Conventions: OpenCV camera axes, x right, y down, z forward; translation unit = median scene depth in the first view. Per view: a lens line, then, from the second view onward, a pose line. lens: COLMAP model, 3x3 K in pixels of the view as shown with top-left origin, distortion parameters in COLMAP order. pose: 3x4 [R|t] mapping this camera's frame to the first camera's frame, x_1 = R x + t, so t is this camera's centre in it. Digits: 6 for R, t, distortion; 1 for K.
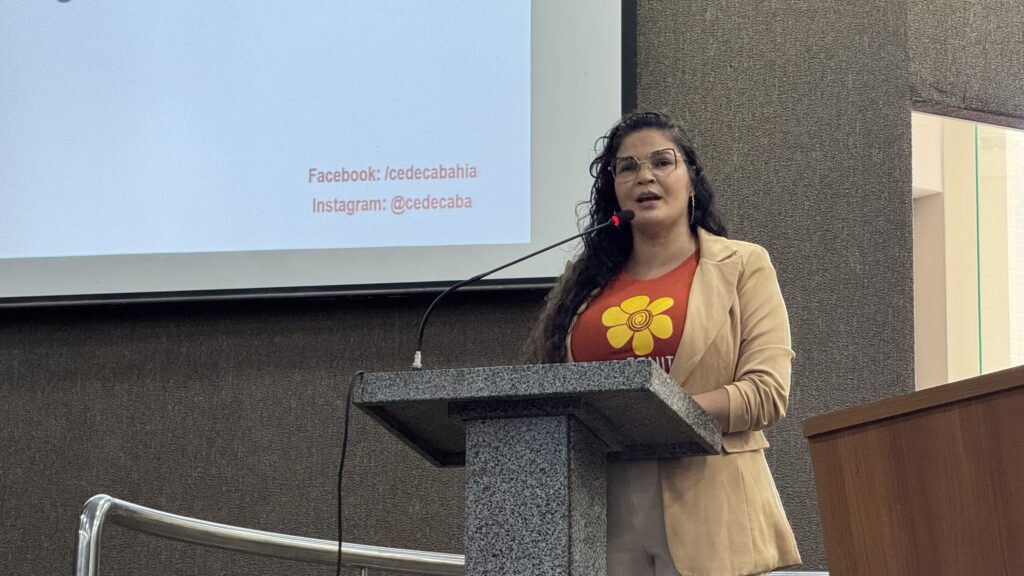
lens RADIAL K [[3610.0, 0, 512.0], [0, 3610.0, 288.0], [0, 0, 1]] dist [0.226030, 1.483157]
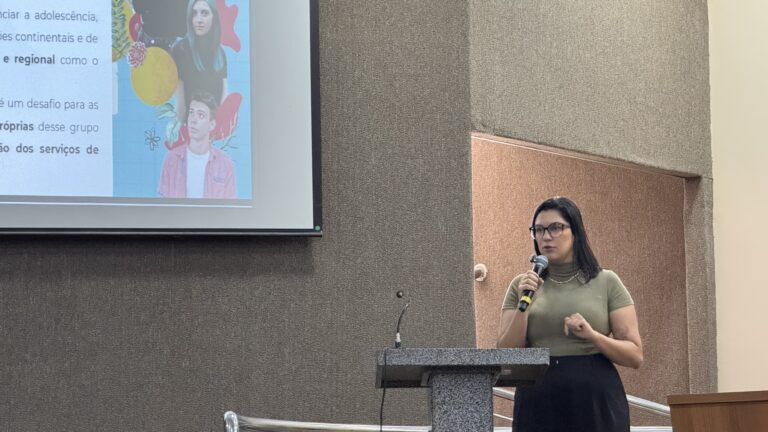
lens RADIAL K [[2707.5, 0, 384.0], [0, 2707.5, 216.0], [0, 0, 1]] dist [0.226030, 1.483157]
pose [[0.928173, 0.022894, 0.371445, -0.548320], [-0.057253, 0.995008, 0.081739, -0.154040], [-0.367720, -0.097134, 0.924850, -0.253741]]
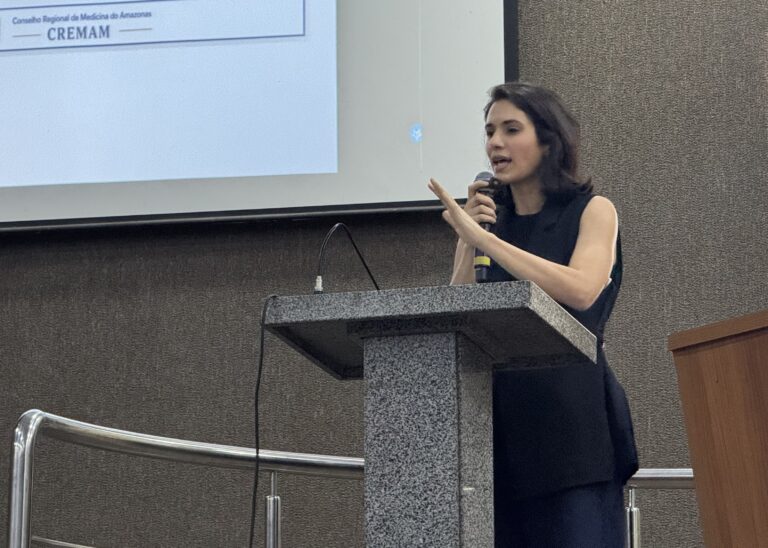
lens RADIAL K [[3446.7, 0, 385.2], [0, 3446.7, 225.4], [0, 0, 1]] dist [0.206028, 4.695425]
pose [[0.999856, -0.014896, -0.008076, 0.002910], [0.014980, 0.999833, 0.010480, -0.008599], [0.007918, -0.010600, 0.999912, -0.051240]]
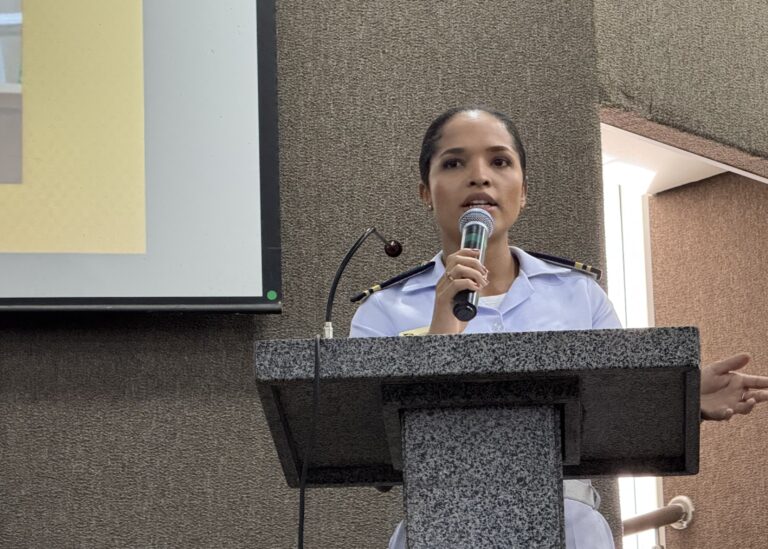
lens RADIAL K [[3398.8, 0, 304.5], [0, 3398.8, 274.4], [0, 0, 1]] dist [0.282781, -0.254727]
pose [[0.965580, 0.044172, 0.256330, -0.206232], [-0.027888, 0.997375, -0.066817, 0.055475], [-0.258608, 0.057369, 0.964277, 0.353830]]
